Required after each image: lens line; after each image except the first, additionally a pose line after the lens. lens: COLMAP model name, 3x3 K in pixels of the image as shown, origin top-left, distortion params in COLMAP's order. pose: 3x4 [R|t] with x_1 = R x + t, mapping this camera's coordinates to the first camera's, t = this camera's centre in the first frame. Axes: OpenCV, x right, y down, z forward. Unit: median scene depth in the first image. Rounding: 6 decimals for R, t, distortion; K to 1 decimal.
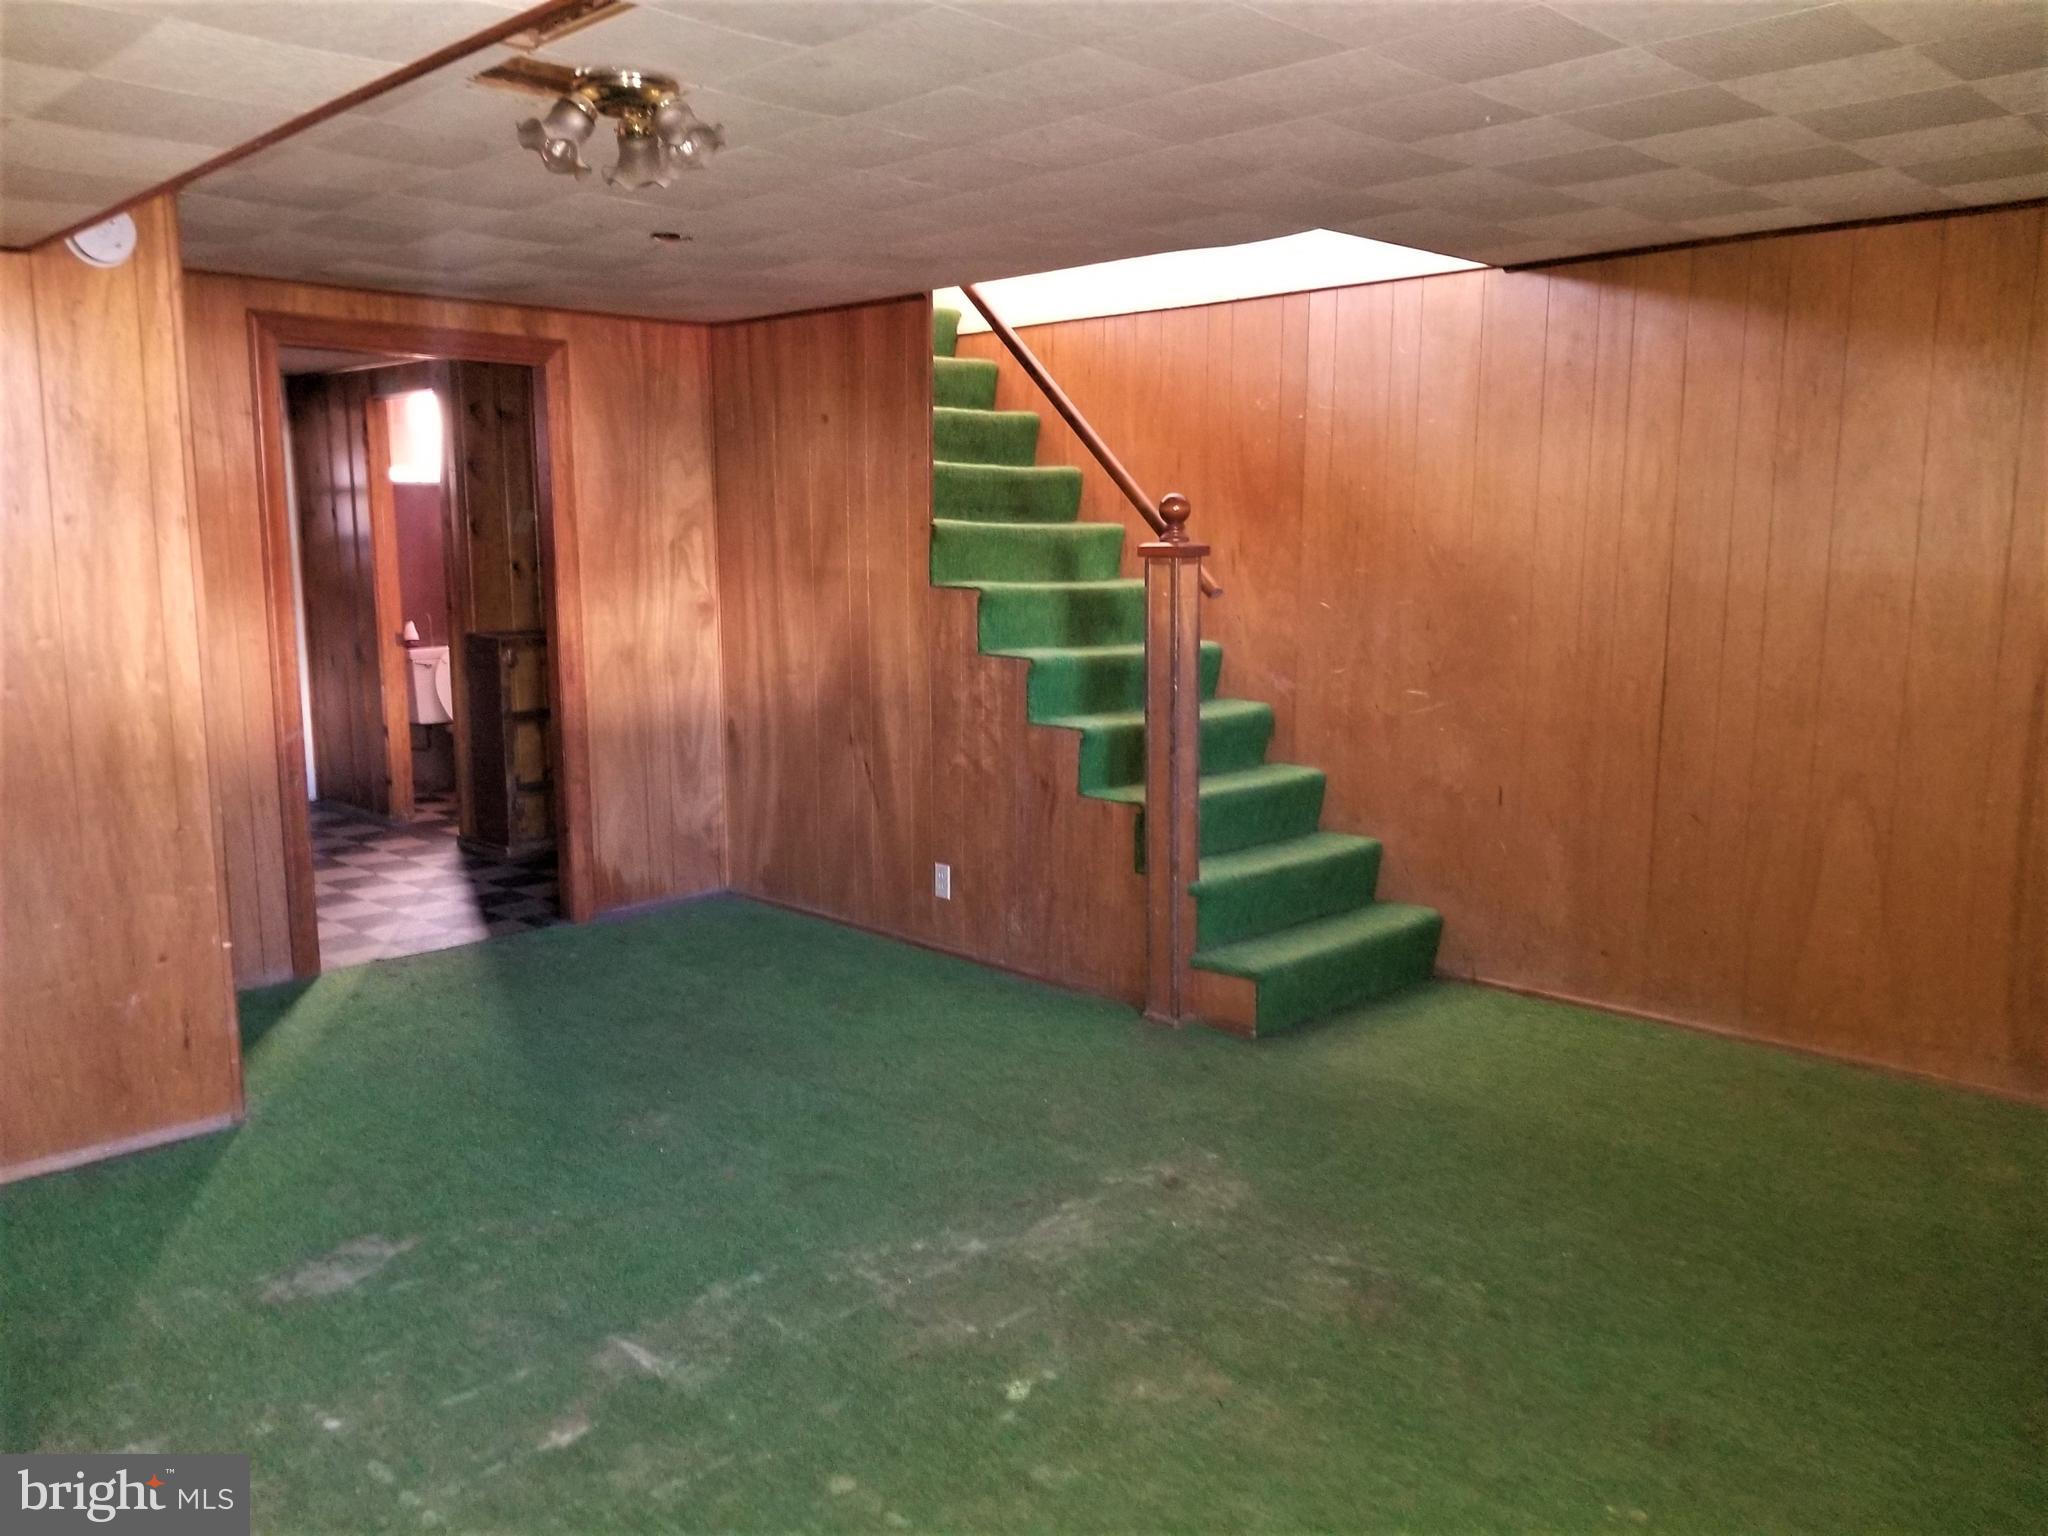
lens RADIAL K [[1607.8, 0, 1024.0], [0, 1607.8, 768.0], [0, 0, 1]] dist [0.106049, -0.184725]
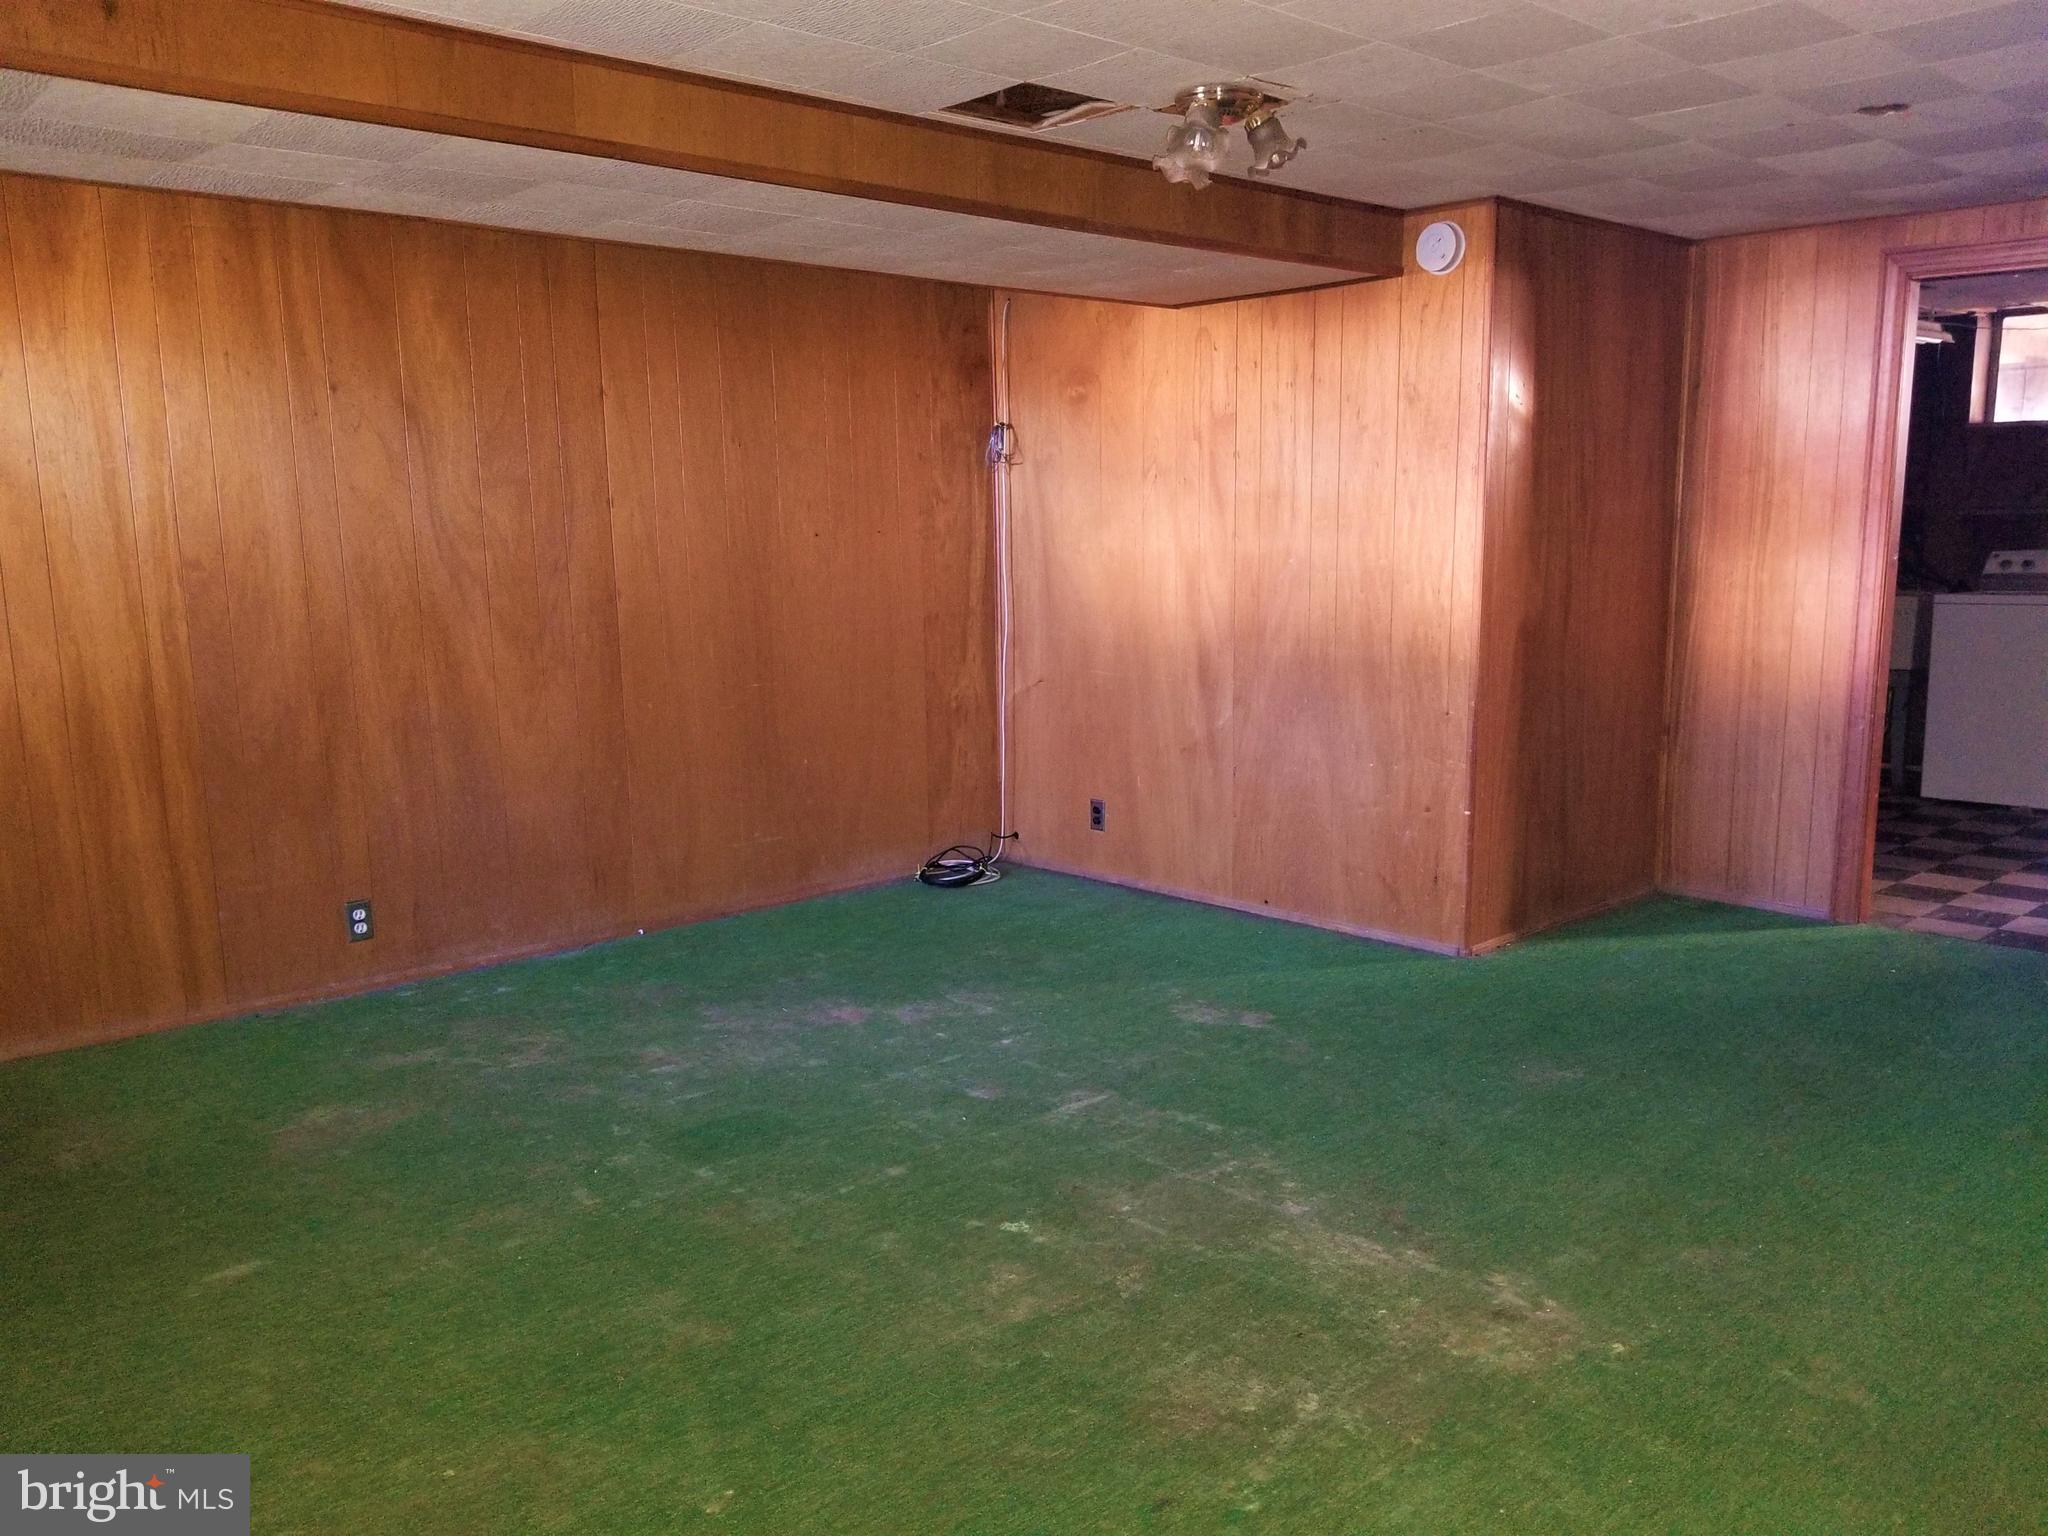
lens RADIAL K [[1607.8, 0, 1024.0], [0, 1607.8, 768.0], [0, 0, 1]] dist [0.106049, -0.184725]
pose [[-0.043347, 0.157532, -0.986562, 0.889262], [-0.135264, 0.977472, 0.162024, -0.095205], [0.989861, 0.140470, -0.021062, 0.827150]]
